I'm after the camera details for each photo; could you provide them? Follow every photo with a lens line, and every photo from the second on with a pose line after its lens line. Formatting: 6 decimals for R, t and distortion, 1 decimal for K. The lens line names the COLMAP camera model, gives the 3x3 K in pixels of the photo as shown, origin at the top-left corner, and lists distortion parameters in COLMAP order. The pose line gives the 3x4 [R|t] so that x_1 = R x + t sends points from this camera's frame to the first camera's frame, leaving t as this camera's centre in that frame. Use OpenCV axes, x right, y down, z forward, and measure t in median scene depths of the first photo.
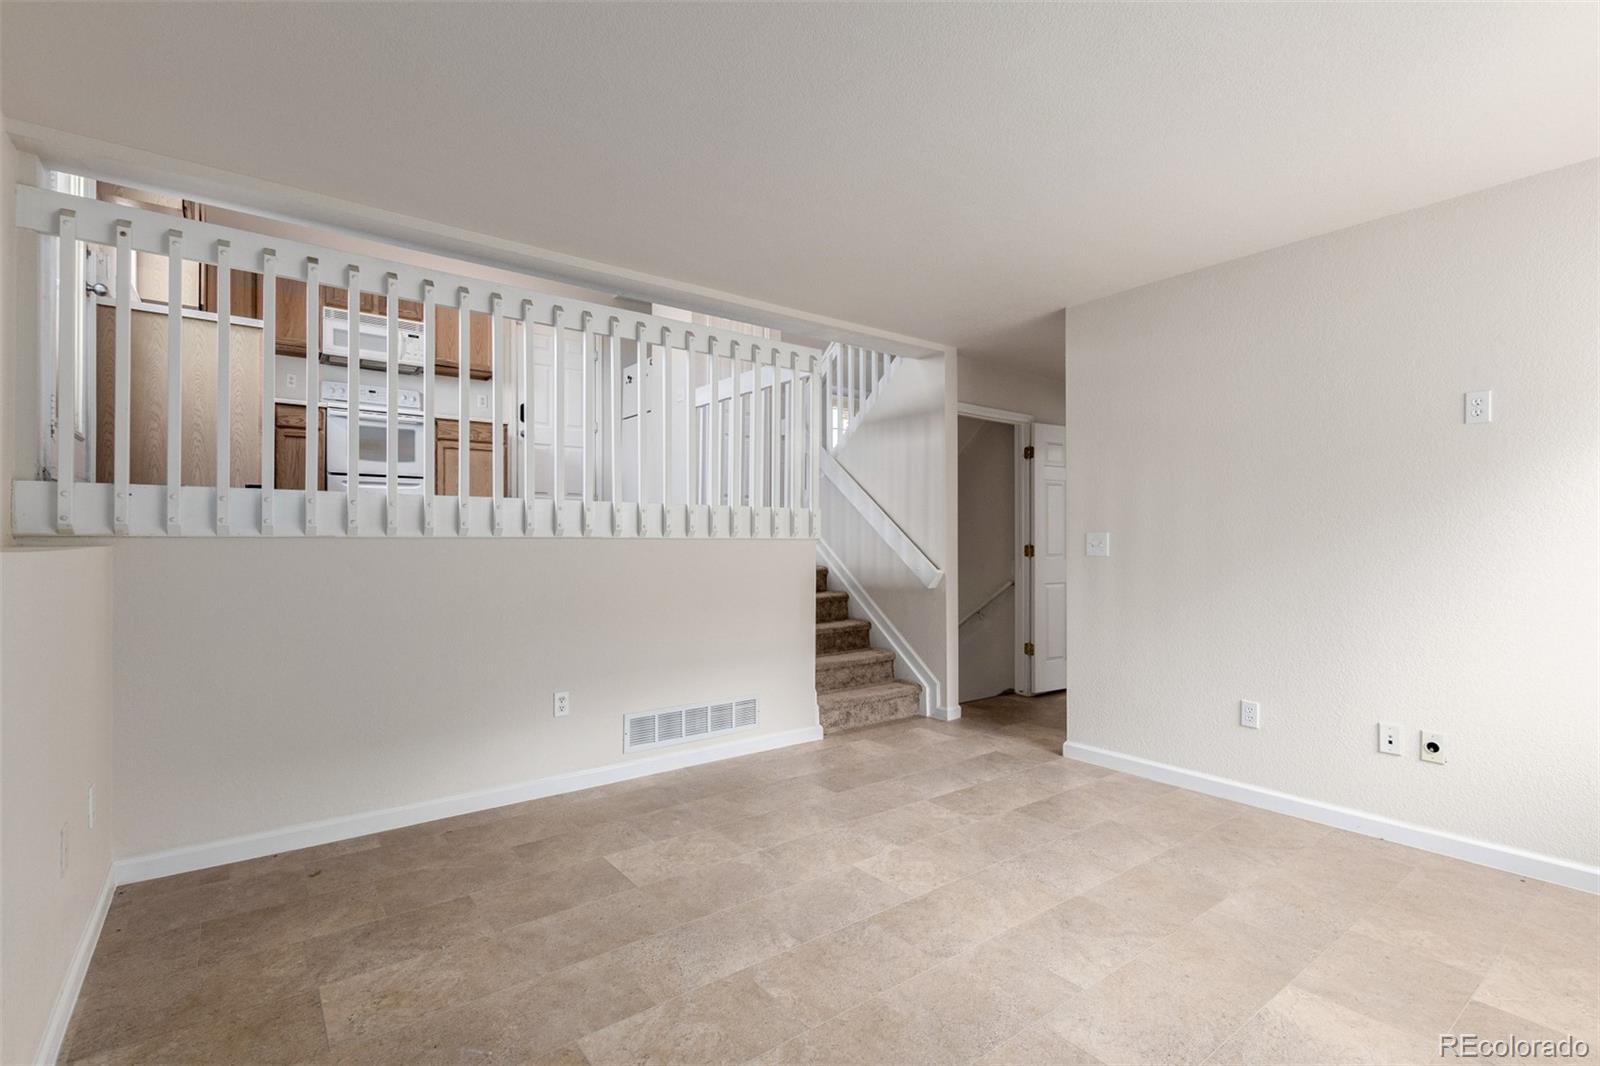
lens RADIAL K [[740.1, 0, 764.6], [0, 740.1, 528.2], [0, 0, 1]] dist [0.011194, -0.004773]
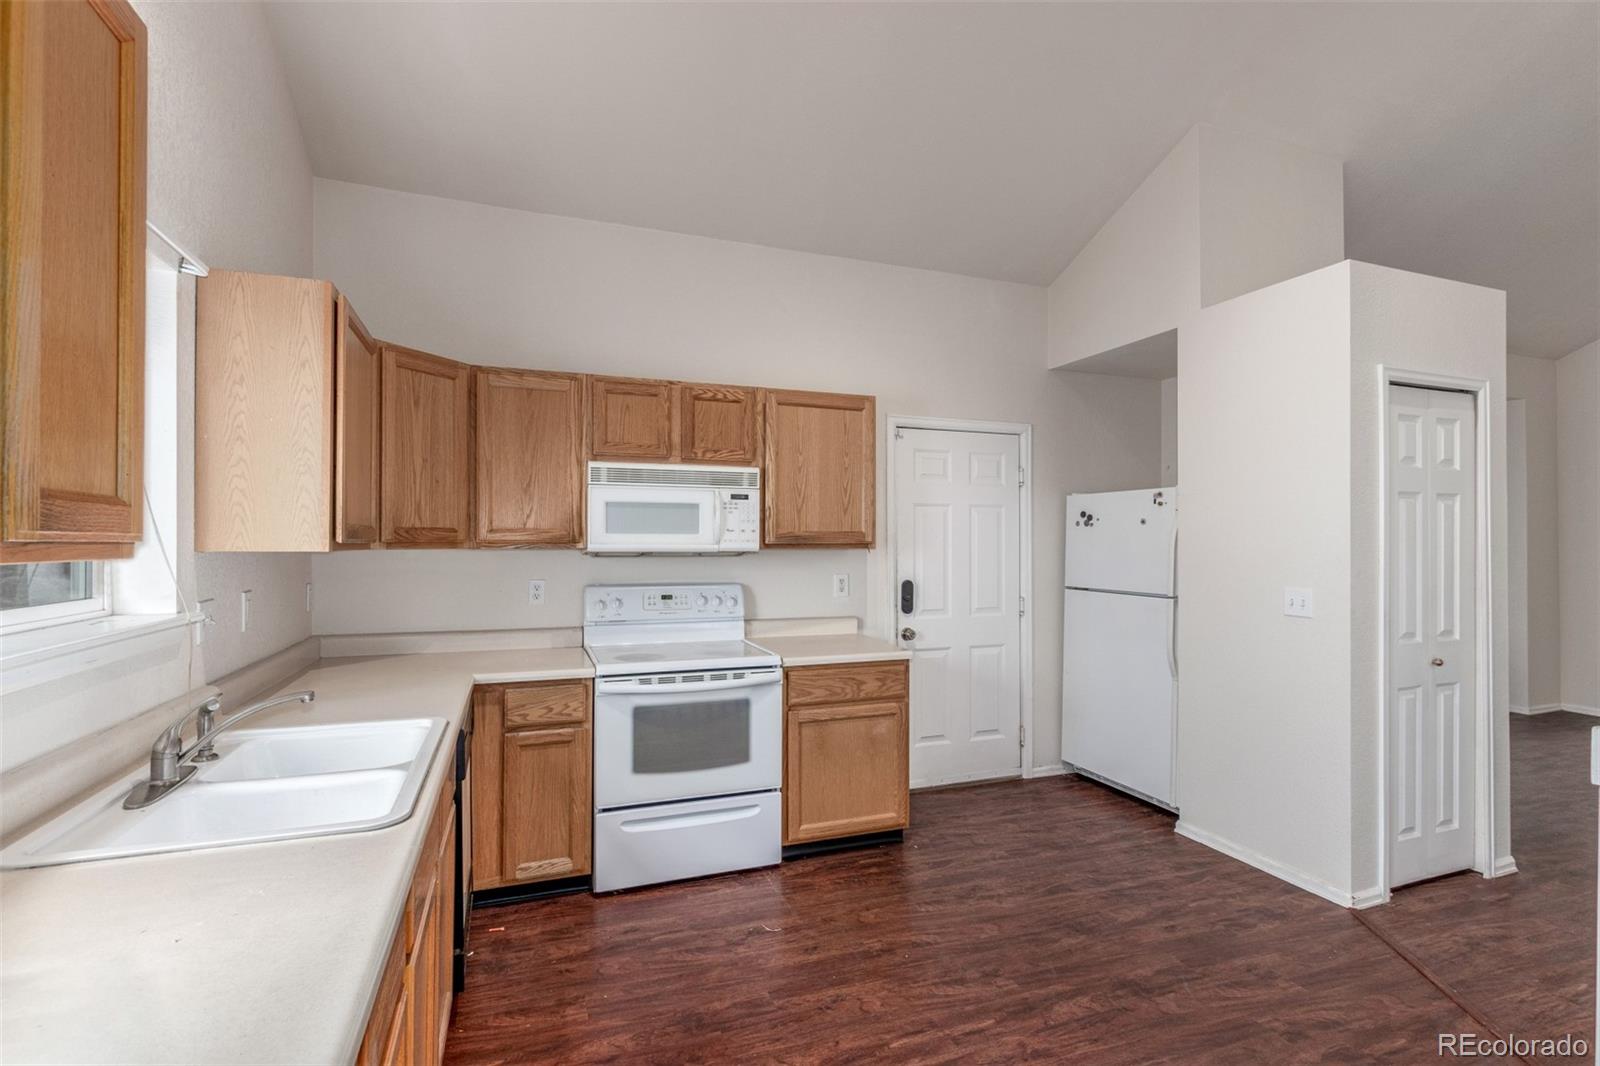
lens RADIAL K [[740.1, 0, 768.5], [0, 740.1, 538.0], [0, 0, 1]] dist [0.011194, -0.004773]
pose [[0.956483, 0.003543, -0.291767, -0.333963], [-0.000375, 0.999940, 0.010913, -0.261802], [0.291789, -0.010328, 0.956427, 0.560834]]
